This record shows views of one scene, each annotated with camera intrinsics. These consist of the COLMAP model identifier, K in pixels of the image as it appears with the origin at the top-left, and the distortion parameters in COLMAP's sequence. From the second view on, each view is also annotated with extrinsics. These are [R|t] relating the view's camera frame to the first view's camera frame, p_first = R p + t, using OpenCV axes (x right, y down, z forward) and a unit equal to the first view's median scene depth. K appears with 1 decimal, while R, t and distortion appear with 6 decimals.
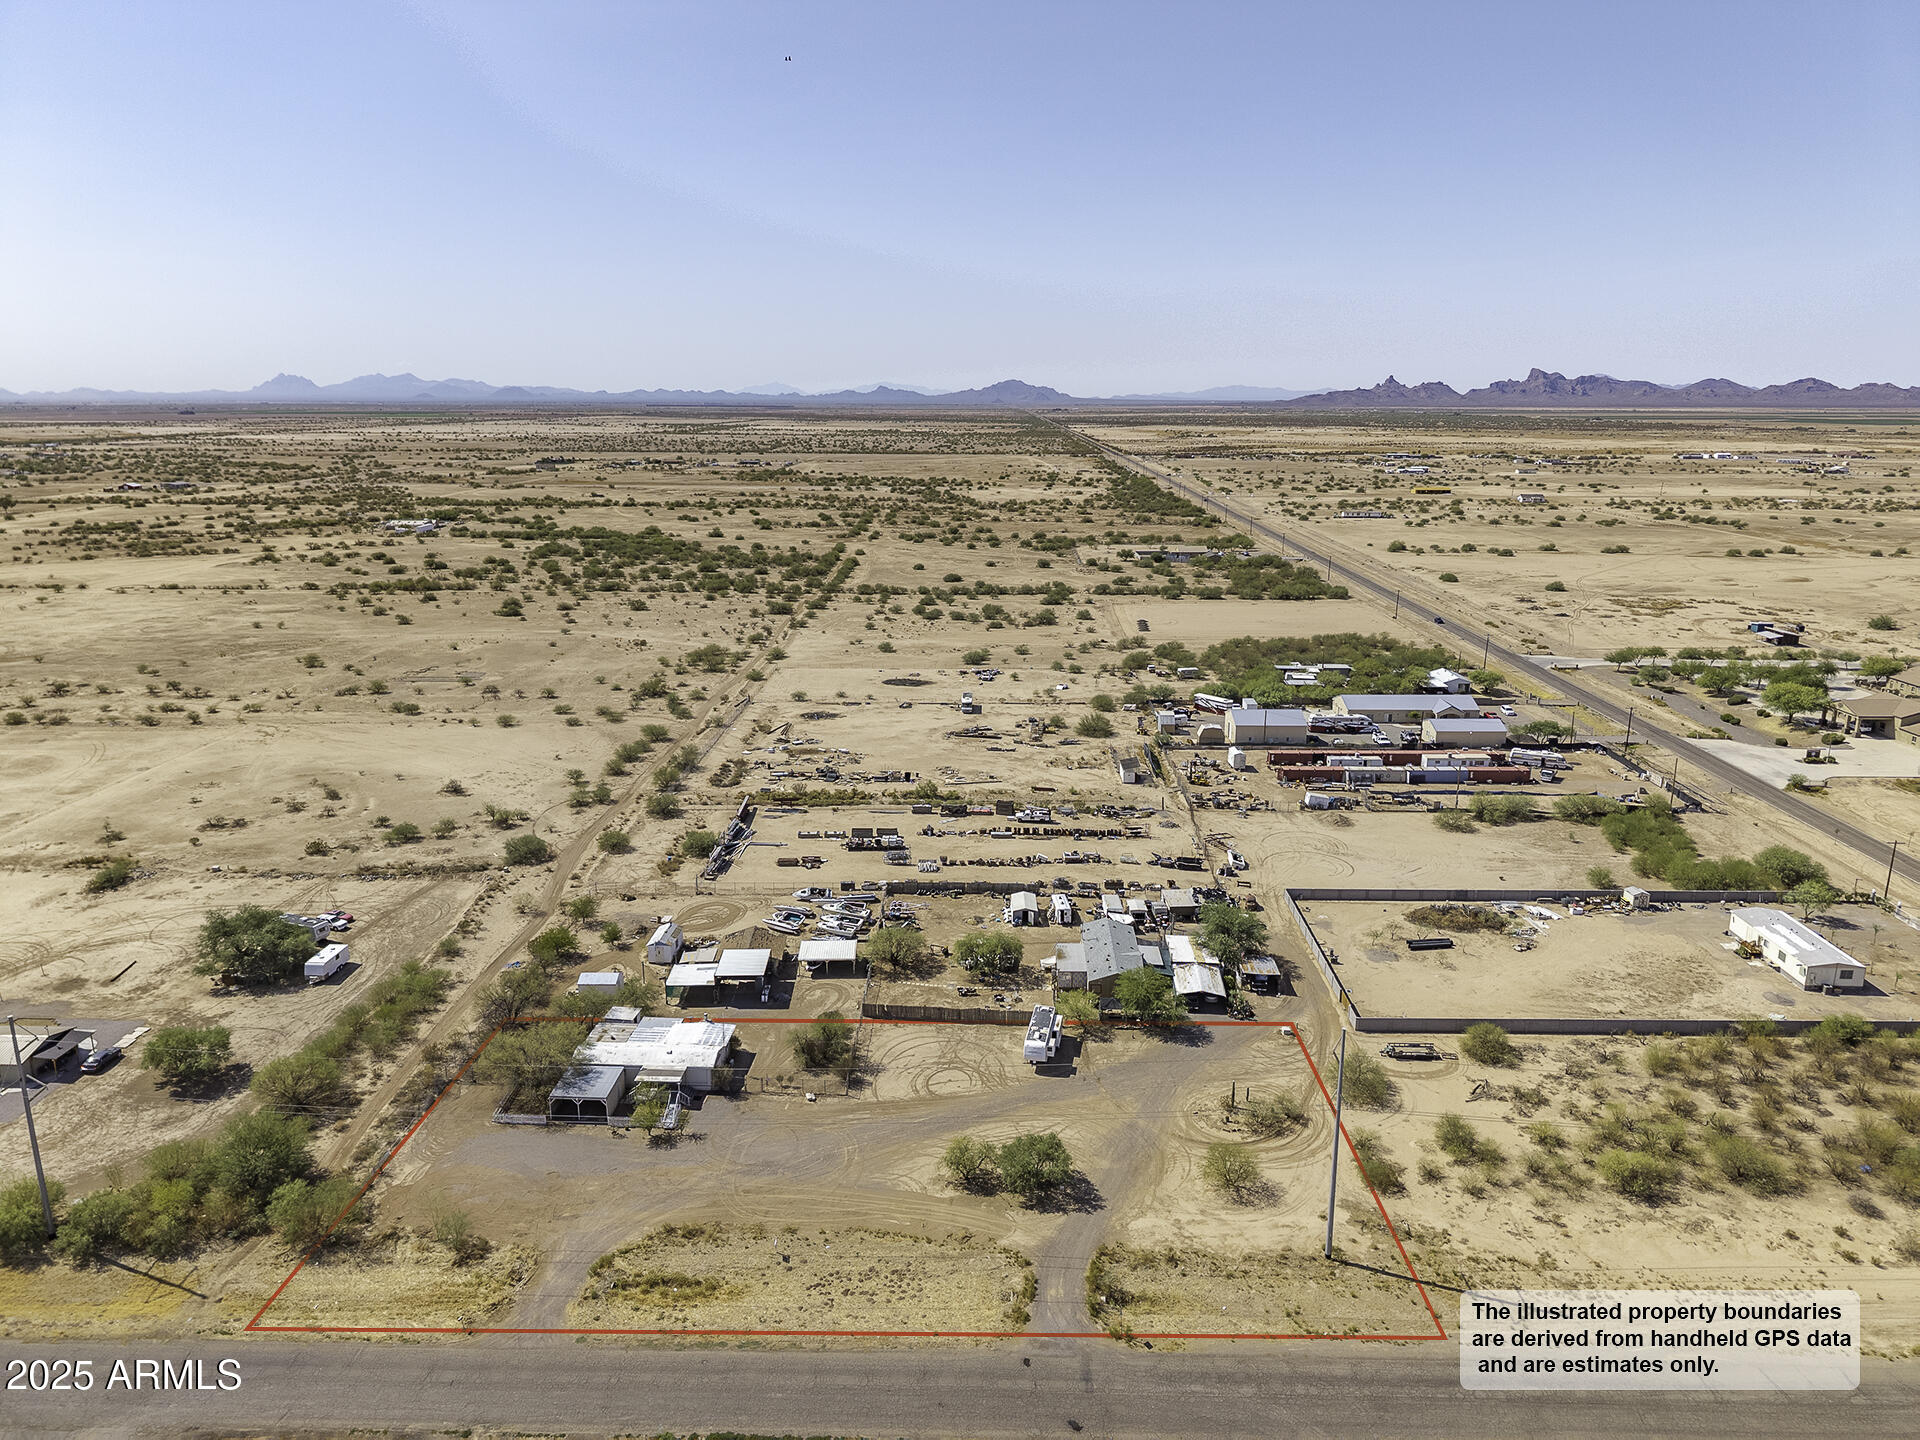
lens RADIAL K [[1278.8, 0, 957.9], [0, 1278.8, 728.7], [0, 0, 1]] dist [0.025576, -0.004117]
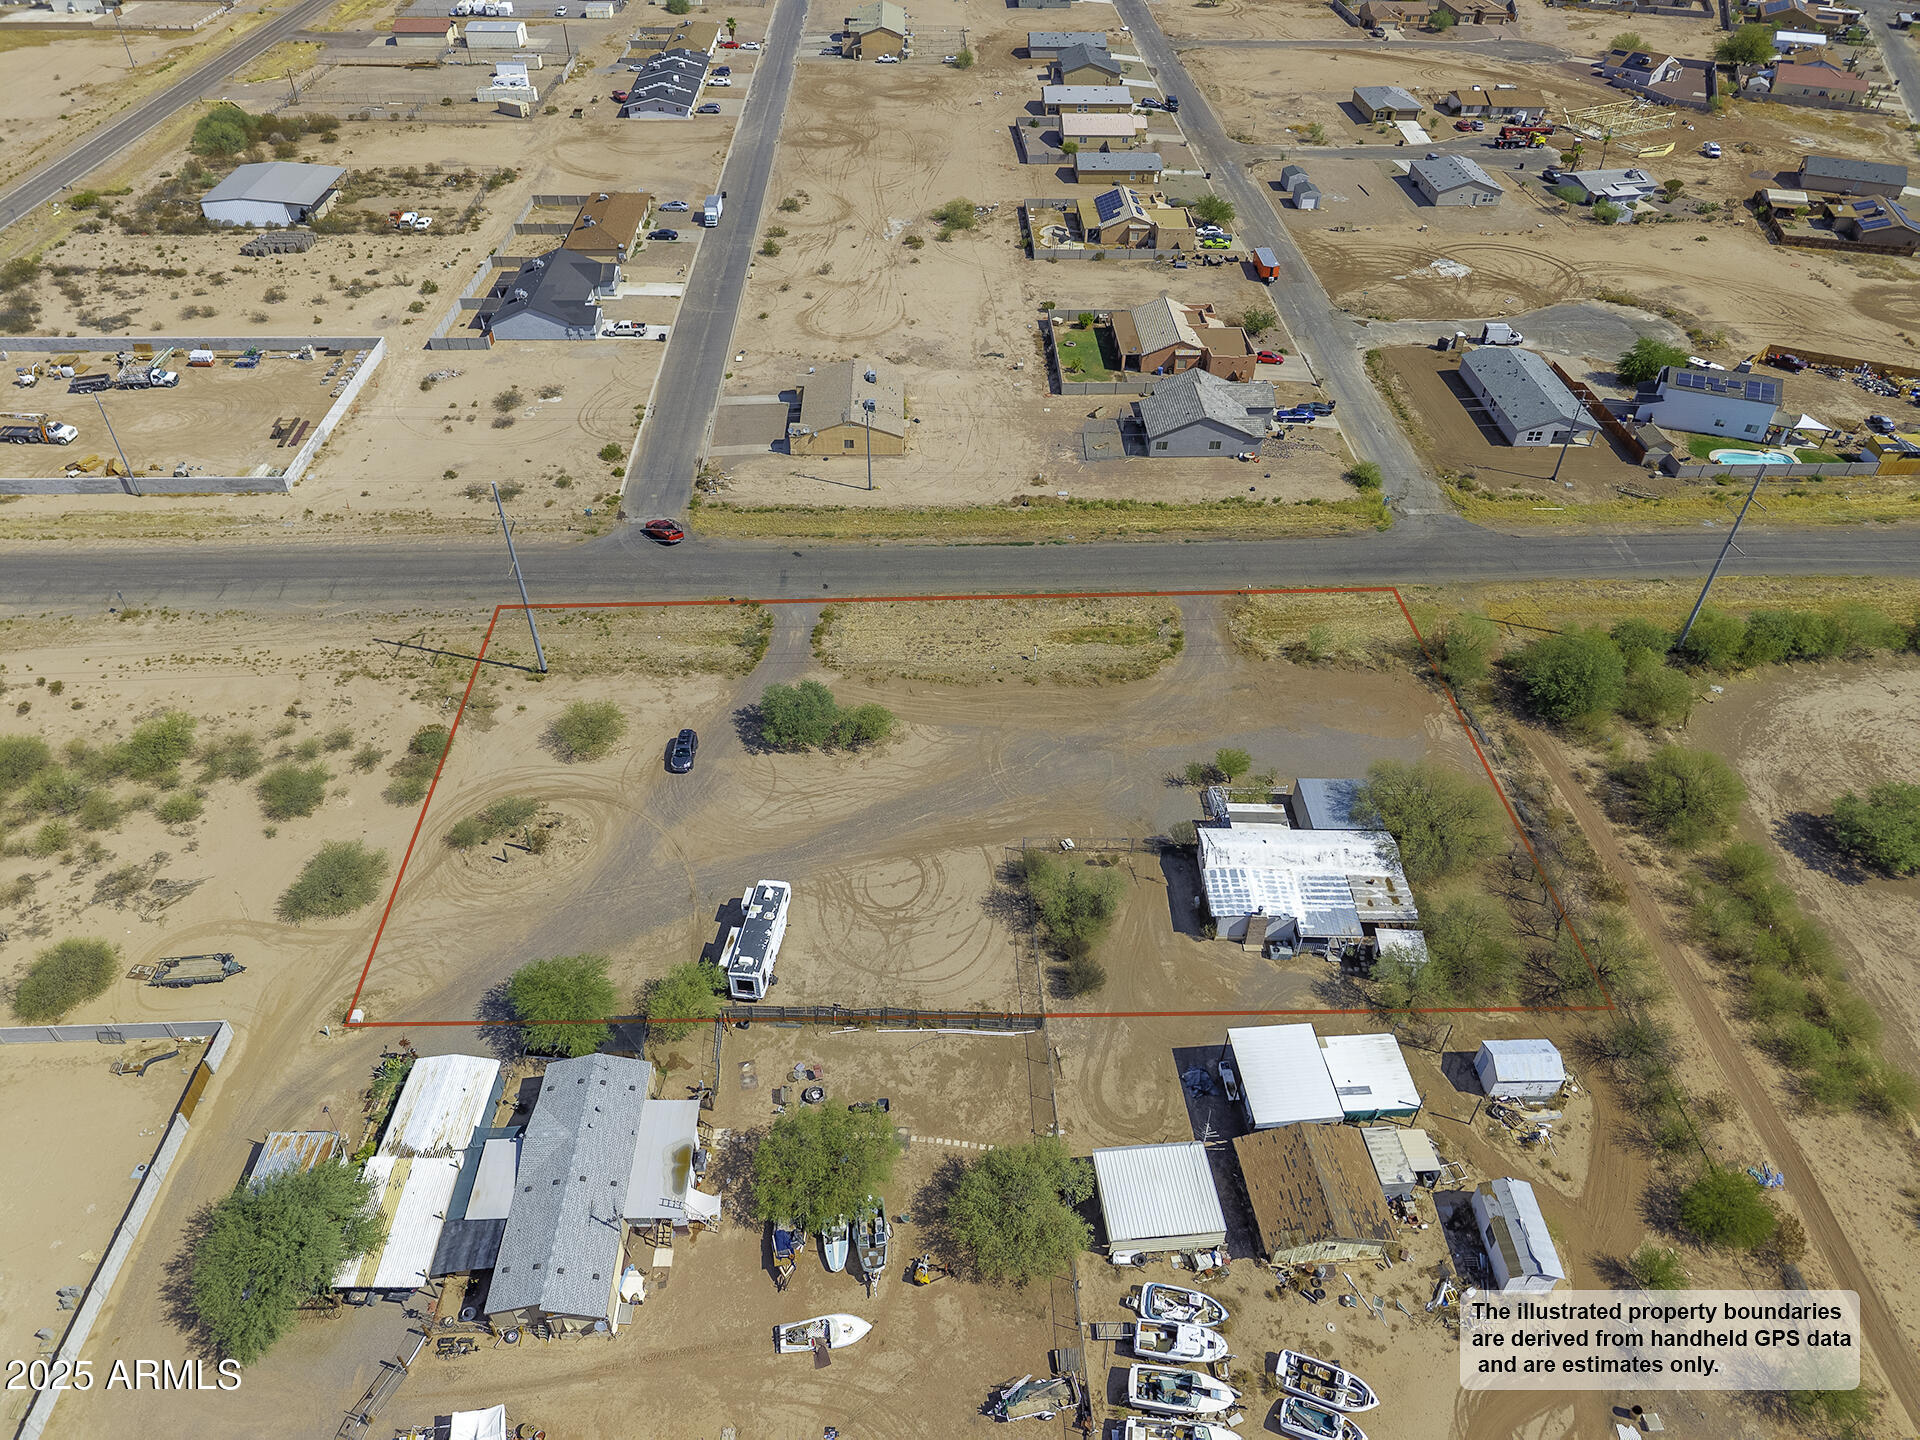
lens RADIAL K [[1278.8, 0, 962.5], [0, 1278.8, 713.8], [0, 0, 1]] dist [0.025576, -0.004117]
pose [[-0.997678, 0.033395, -0.059365, -0.005801], [-0.029687, 0.571228, 0.820254, -0.382467], [0.061303, 0.820112, -0.568910, 1.302026]]
